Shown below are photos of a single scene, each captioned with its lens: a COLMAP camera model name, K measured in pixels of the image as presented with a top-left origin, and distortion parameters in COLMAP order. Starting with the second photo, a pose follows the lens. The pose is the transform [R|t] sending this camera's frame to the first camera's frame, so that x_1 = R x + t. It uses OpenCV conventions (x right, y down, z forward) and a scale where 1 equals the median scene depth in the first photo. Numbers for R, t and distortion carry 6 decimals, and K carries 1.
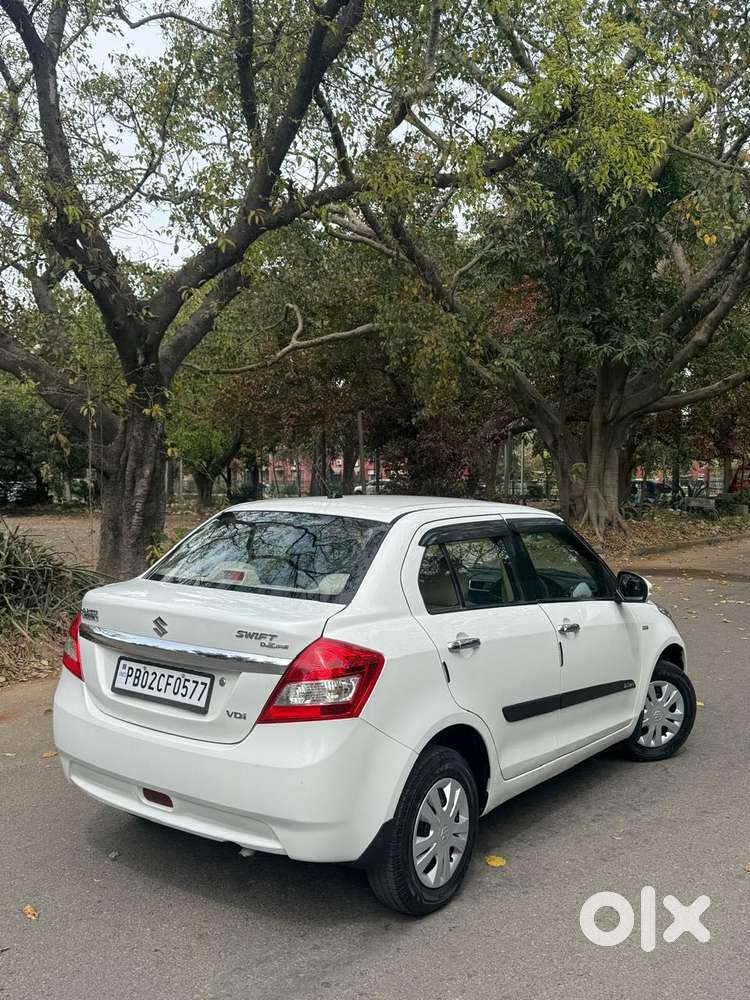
lens RADIAL K [[1098.2, 0, 335.9], [0, 1098.2, 480.1], [0, 0, 1]] dist [0.108539, -0.022786]
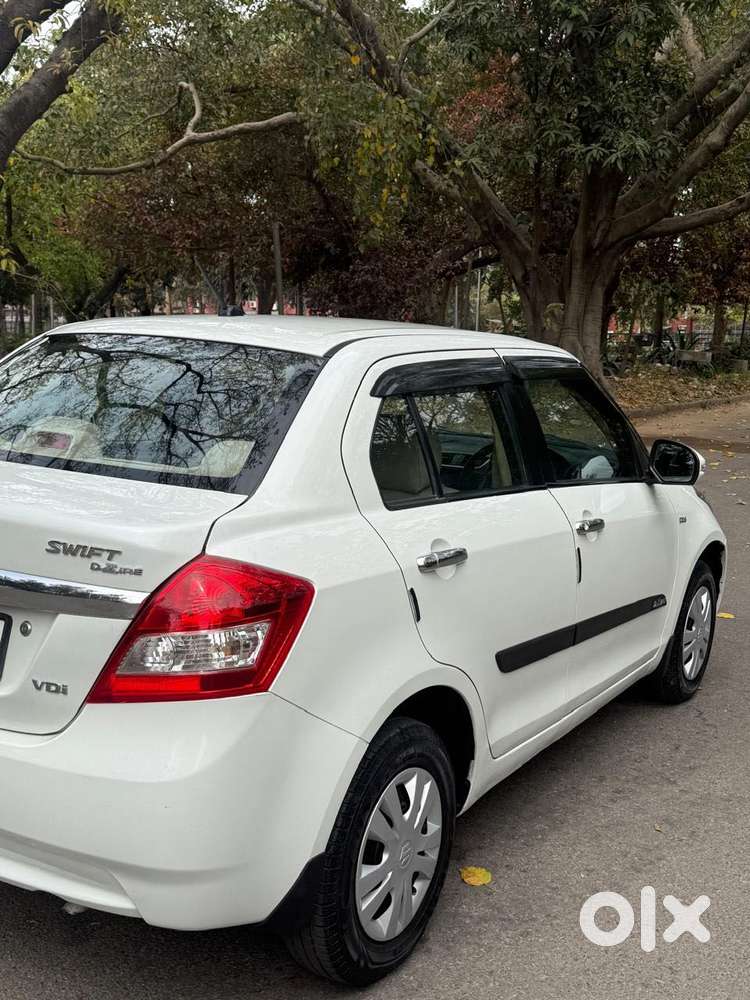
lens RADIAL K [[1220.5, 0, 376.4], [0, 1220.5, 545.8], [0, 0, 1]] dist [0.219167, -0.713626]
pose [[0.994921, -0.000800, 0.100652, 0.008634], [-0.016144, 0.985755, 0.167411, 0.022195], [-0.099352, -0.168186, 0.980736, 0.258847]]
